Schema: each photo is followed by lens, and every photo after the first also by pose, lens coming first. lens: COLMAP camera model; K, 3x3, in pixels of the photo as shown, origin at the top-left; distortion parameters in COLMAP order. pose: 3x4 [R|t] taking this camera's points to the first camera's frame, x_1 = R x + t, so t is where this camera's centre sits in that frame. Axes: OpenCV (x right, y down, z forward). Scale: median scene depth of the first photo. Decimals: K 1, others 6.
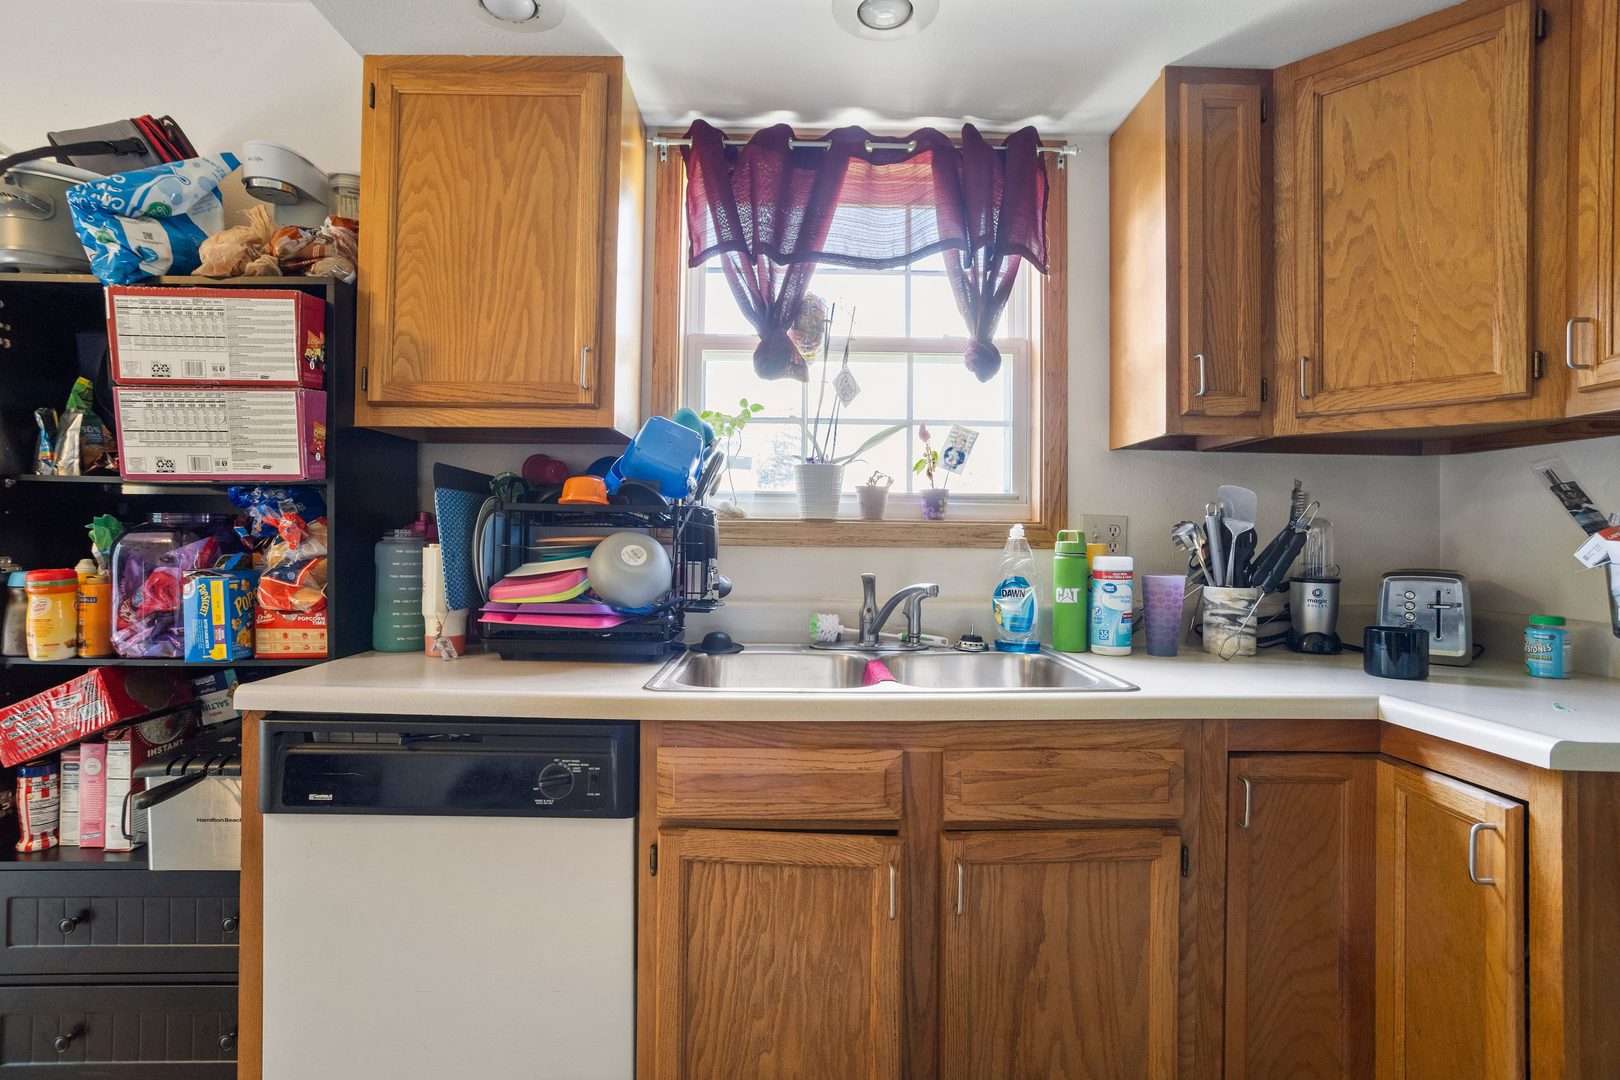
lens RADIAL K [[773.5, 0, 810.1], [0, 773.5, 534.8], [0, 0, 1]] dist [-0.002571, 0.000560]
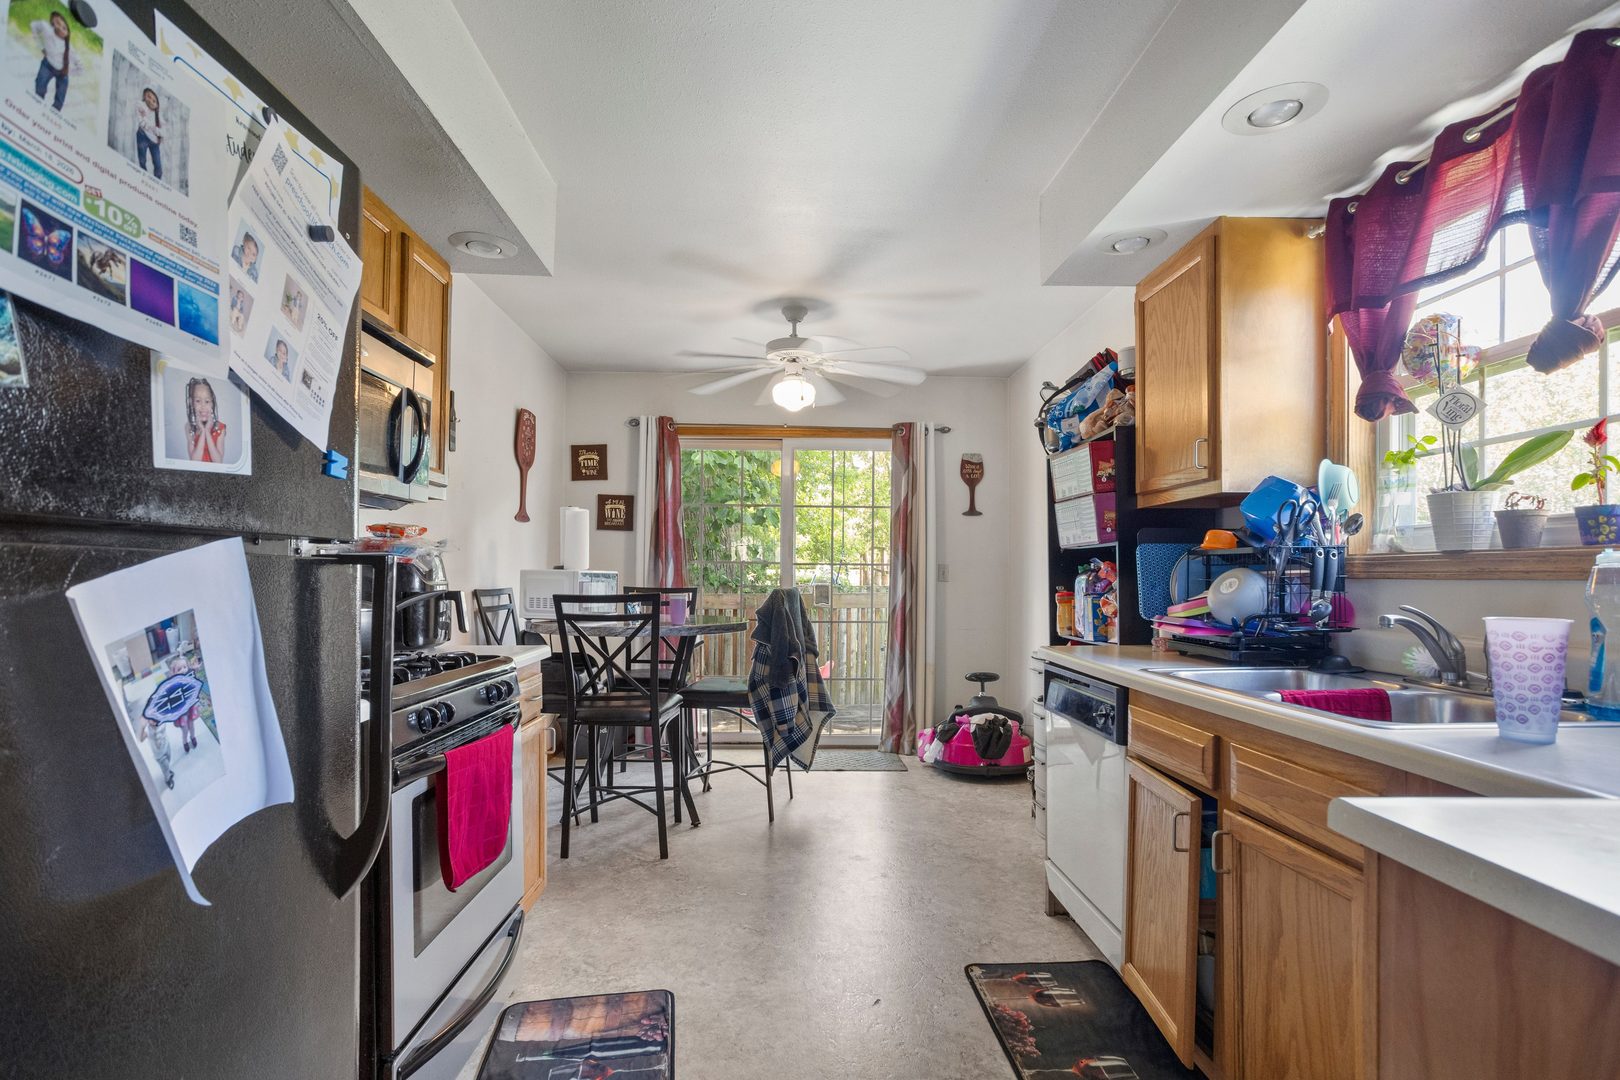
lens RADIAL K [[805.3, 0, 805.4], [0, 805.3, 550.5], [0, 0, 1]] dist [-0.000630, 0.011514]
pose [[0.038621, -0.039926, -0.998456, 1.110484], [0.004831, 0.999197, -0.039768, 0.015745], [0.999242, -0.003288, 0.038783, 0.215522]]
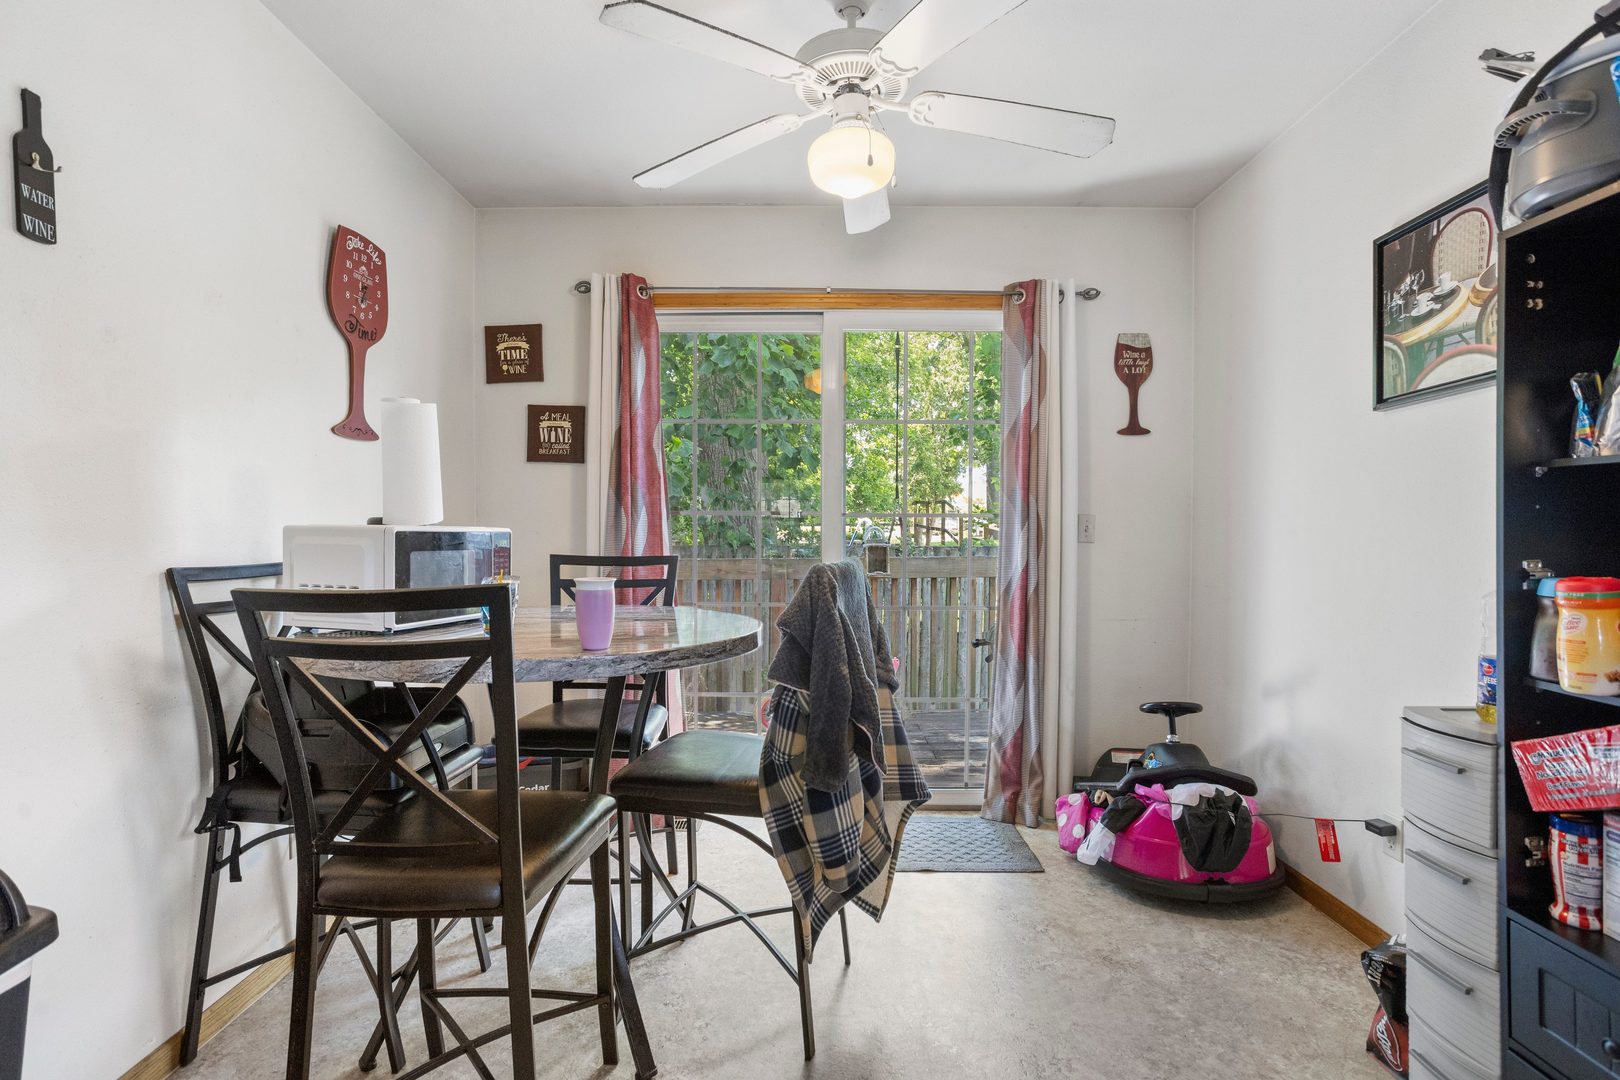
lens RADIAL K [[805.3, 0, 805.4], [0, 805.3, 550.5], [0, 0, 1]] dist [-0.000630, 0.011514]
pose [[-0.005718, 0.014056, -0.999885, -0.155563], [0.008199, 0.999868, 0.014008, -0.000590], [0.999950, -0.008118, -0.005832, 0.211503]]
